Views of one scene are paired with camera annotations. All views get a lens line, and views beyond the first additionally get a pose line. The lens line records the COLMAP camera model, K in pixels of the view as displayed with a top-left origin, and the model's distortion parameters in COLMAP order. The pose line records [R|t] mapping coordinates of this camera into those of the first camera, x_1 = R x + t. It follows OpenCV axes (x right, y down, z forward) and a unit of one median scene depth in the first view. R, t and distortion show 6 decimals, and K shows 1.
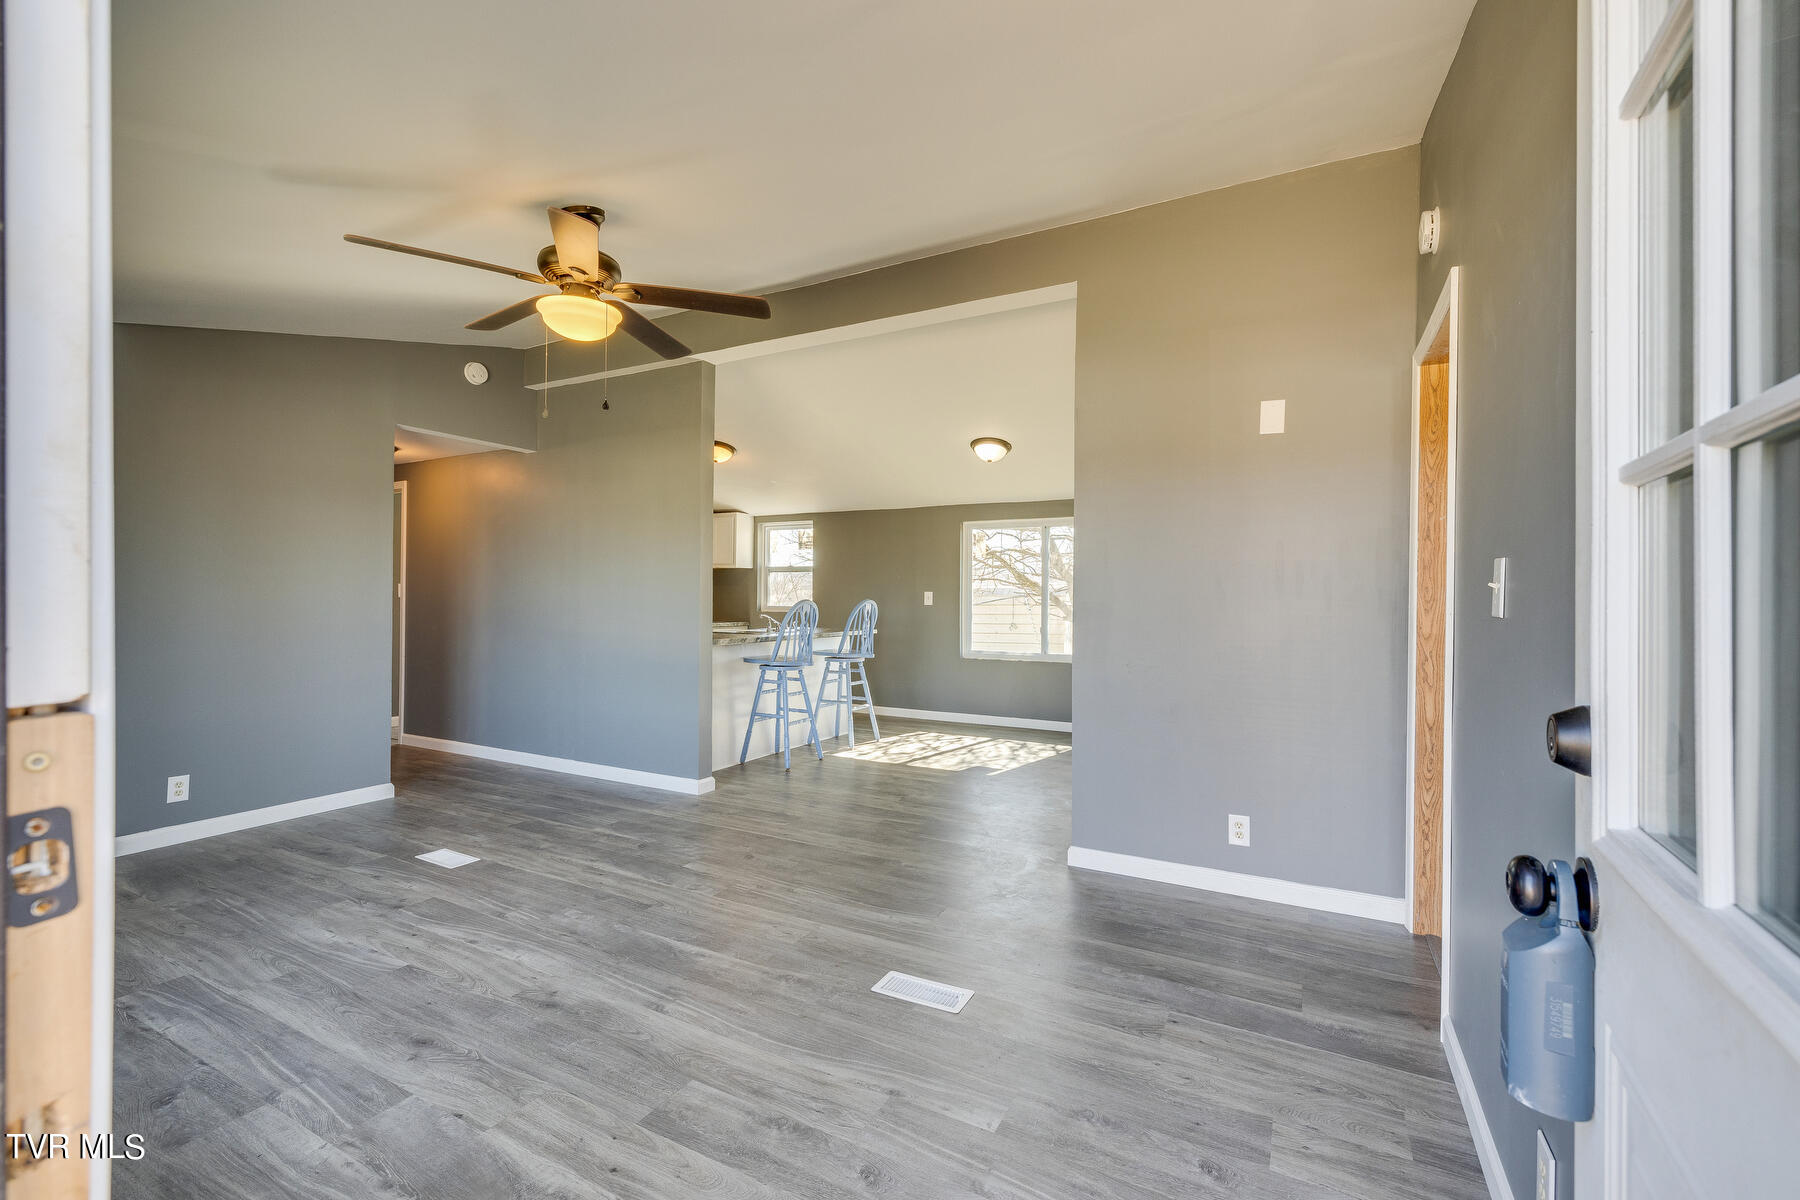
lens RADIAL K [[759.4, 0, 900.0], [0, 759.4, 600.0], [0, 0, 1]] dist [-0.001099, -0.000192]
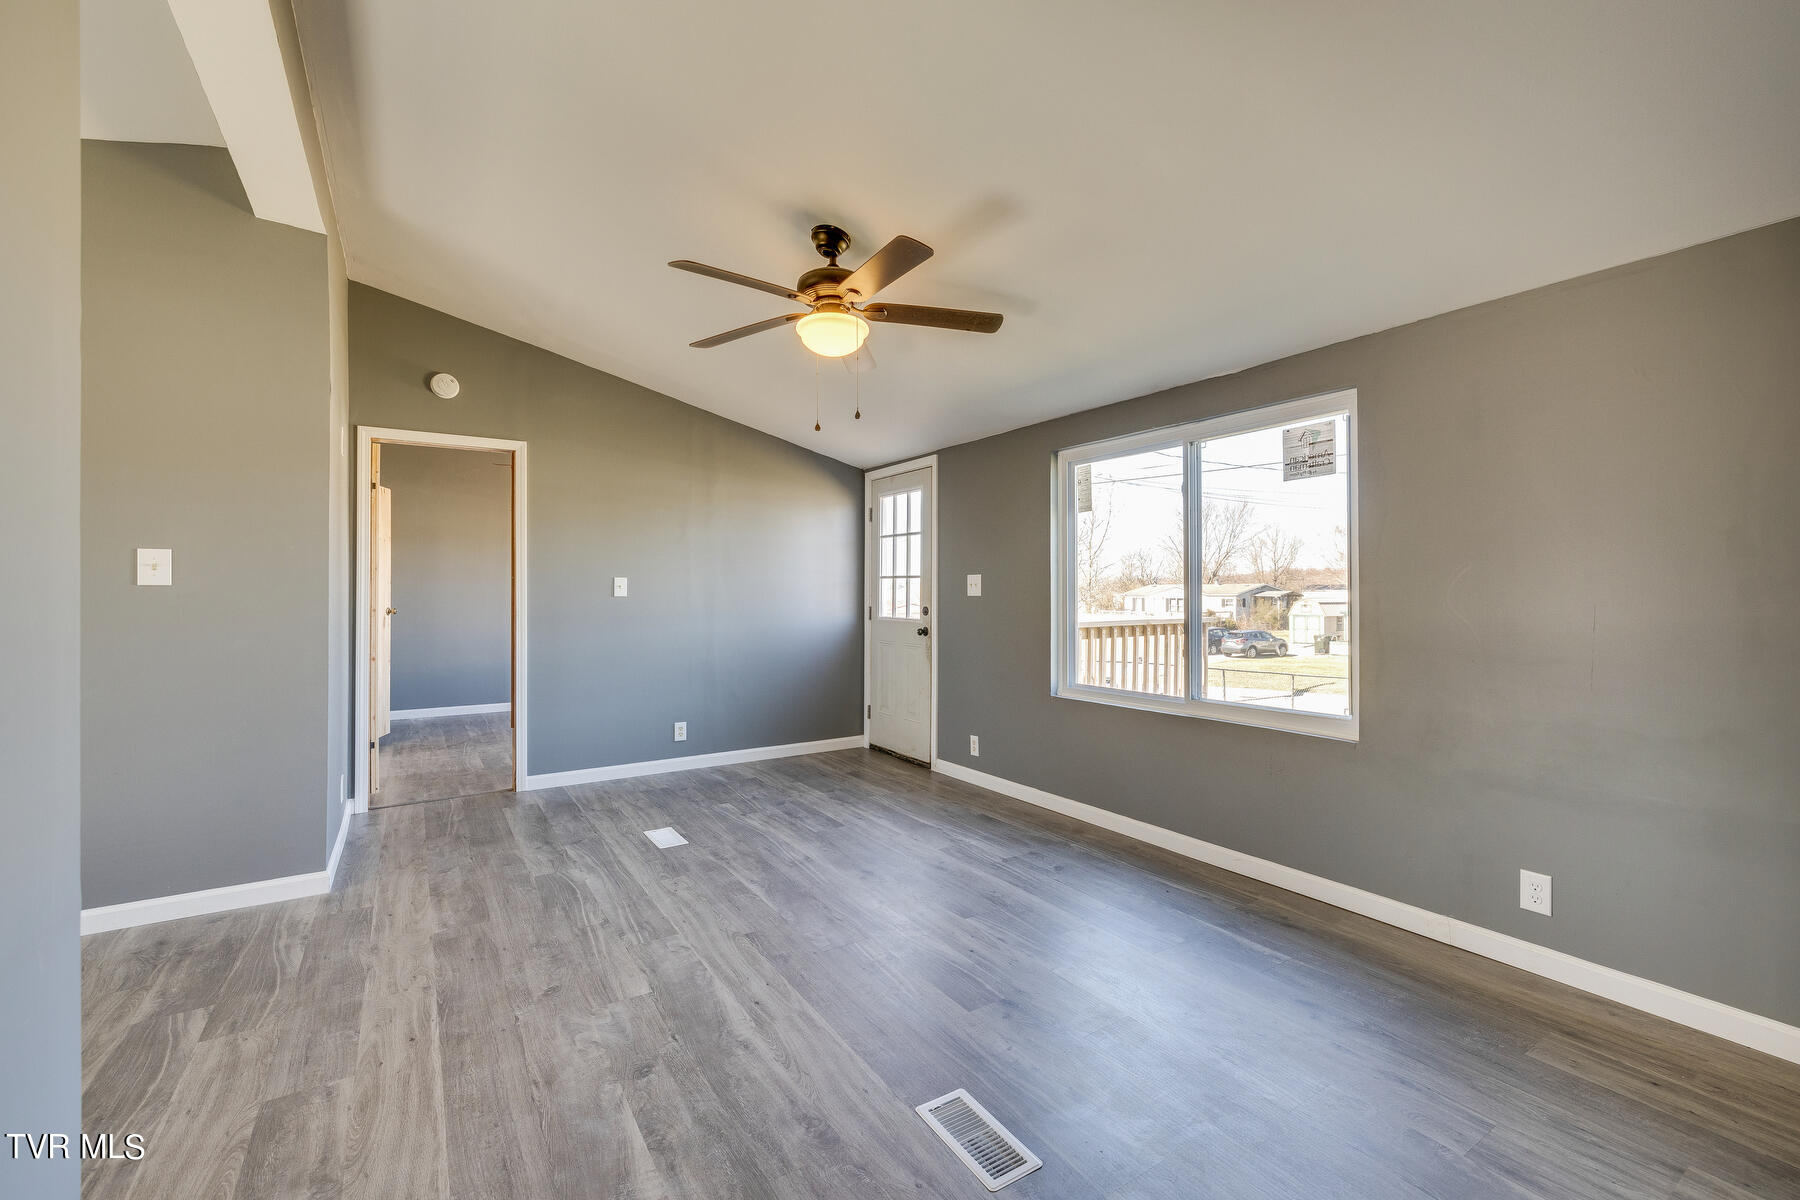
lens RADIAL K [[759.4, 0, 900.0], [0, 759.4, 600.0], [0, 0, 1]] dist [-0.001099, -0.000192]
pose [[-0.875892, -0.012657, 0.482340, -0.685710], [-0.005502, 0.999853, 0.016245, -0.009035], [-0.482475, 0.011575, -0.875833, 1.264666]]
